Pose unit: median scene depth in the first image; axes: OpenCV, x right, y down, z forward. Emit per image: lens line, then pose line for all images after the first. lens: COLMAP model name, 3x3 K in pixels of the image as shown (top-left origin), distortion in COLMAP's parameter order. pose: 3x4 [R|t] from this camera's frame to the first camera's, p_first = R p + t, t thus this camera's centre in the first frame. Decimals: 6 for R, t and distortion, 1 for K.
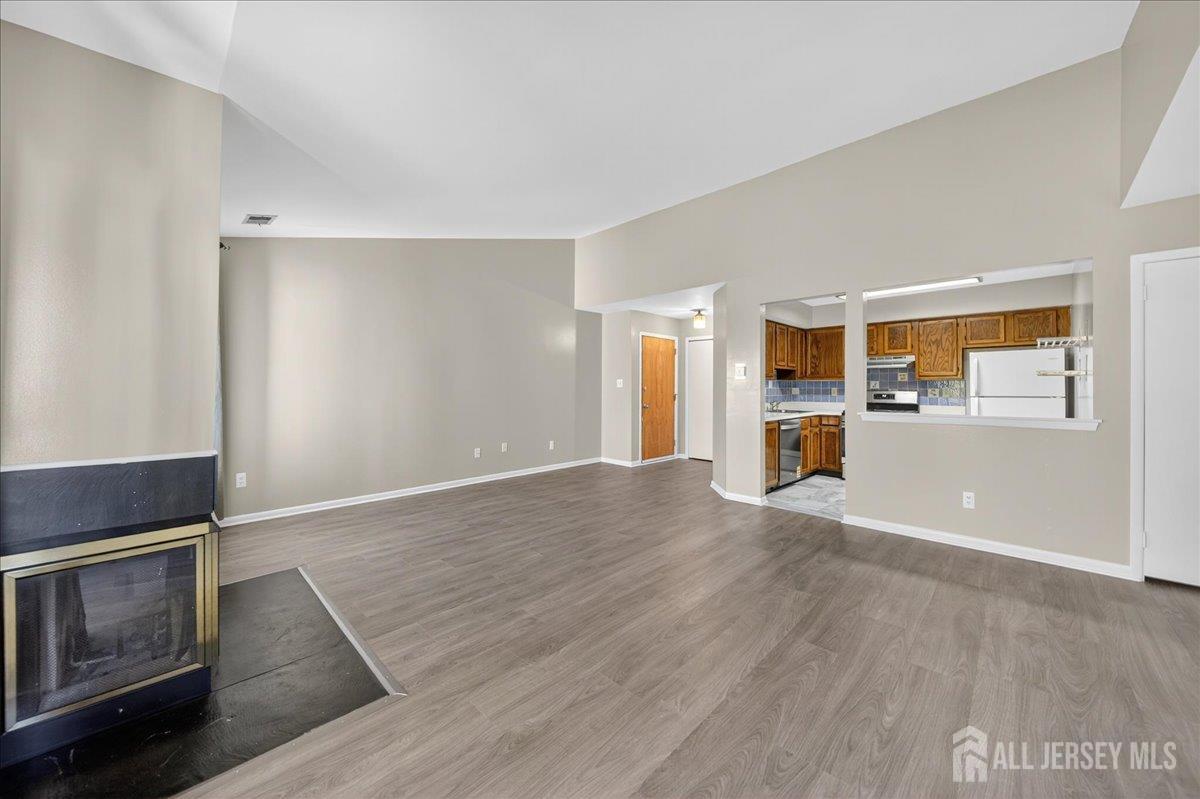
lens RADIAL K [[429.6, 0, 603.1], [0, 429.6, 387.0], [0, 0, 1]] dist [0.000082, -0.000043]
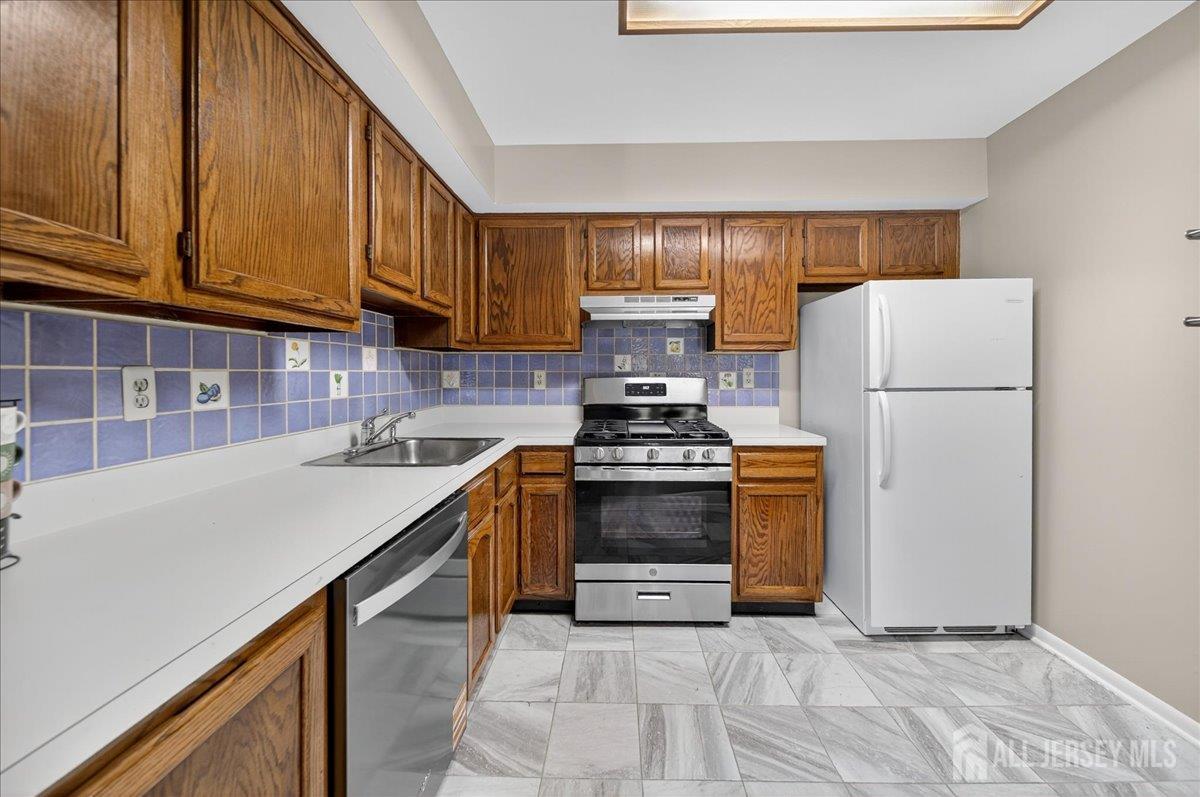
lens RADIAL K [[433.1, 0, 609.5], [0, 433.1, 375.1], [0, 0, 1]] dist [0.000963, 0.000012]
pose [[0.724327, -0.004578, 0.689441, 0.323588], [0.002157, 0.999988, 0.004374, 0.005081], [-0.689453, -0.001681, 0.724328, 0.709326]]
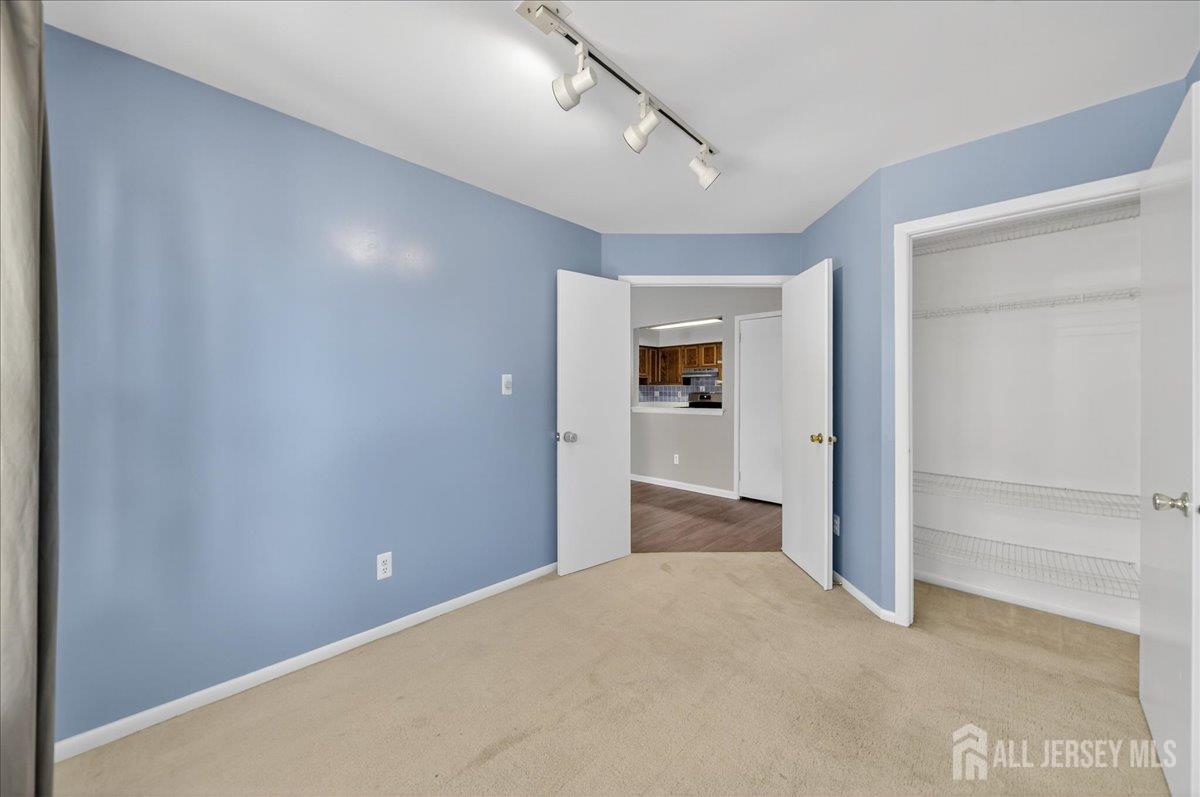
lens RADIAL K [[429.6, 0, 603.1], [0, 429.6, 386.0], [0, 0, 1]] dist [0.000082, -0.000043]
pose [[0.999996, 0.002396, 0.001799, 0.328413], [-0.002374, 0.999923, -0.012214, 0.003065], [-0.001828, 0.012210, 0.999924, -0.370796]]
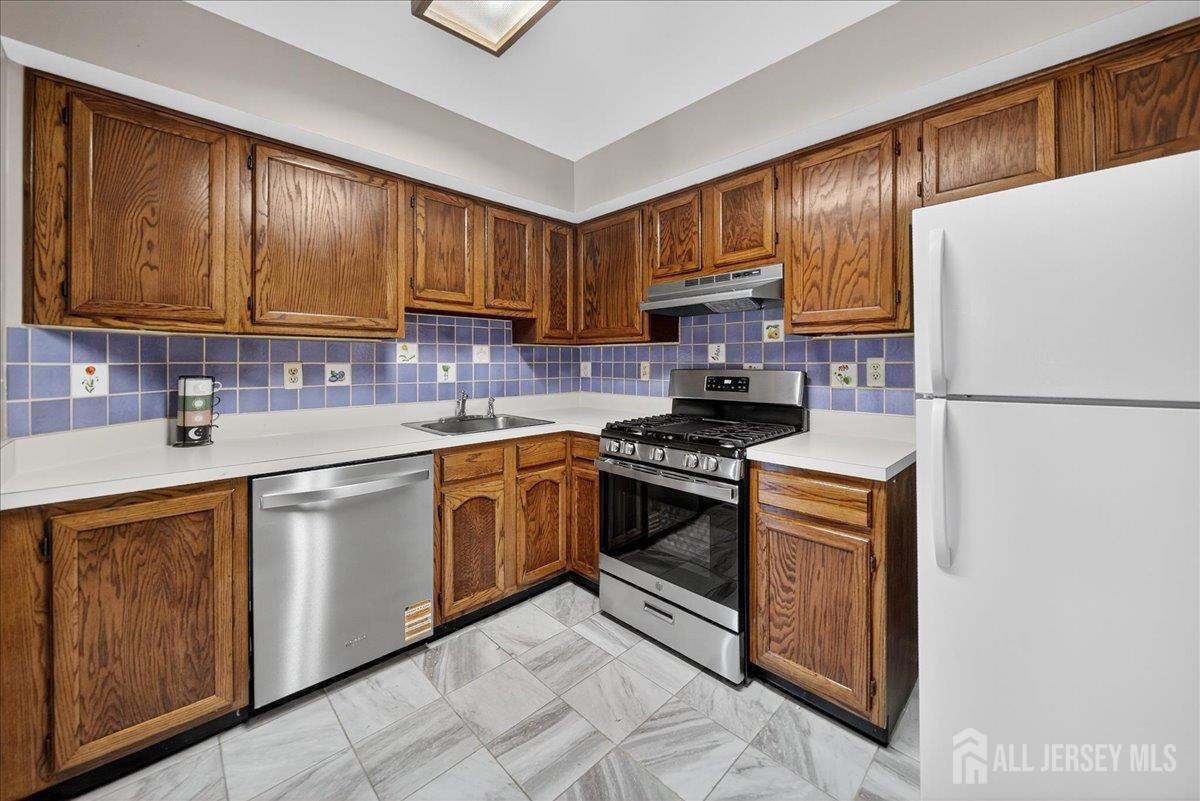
lens RADIAL K [[445.9, 0, 614.8], [0, 445.9, 360.6], [0, 0, 1]] dist [-0.001735, -0.000132]
pose [[0.999994, -0.001968, 0.002740, 0.558165], [0.001982, 0.999985, -0.005093, 0.003302], [-0.002730, 0.005098, 0.999983, 0.613174]]
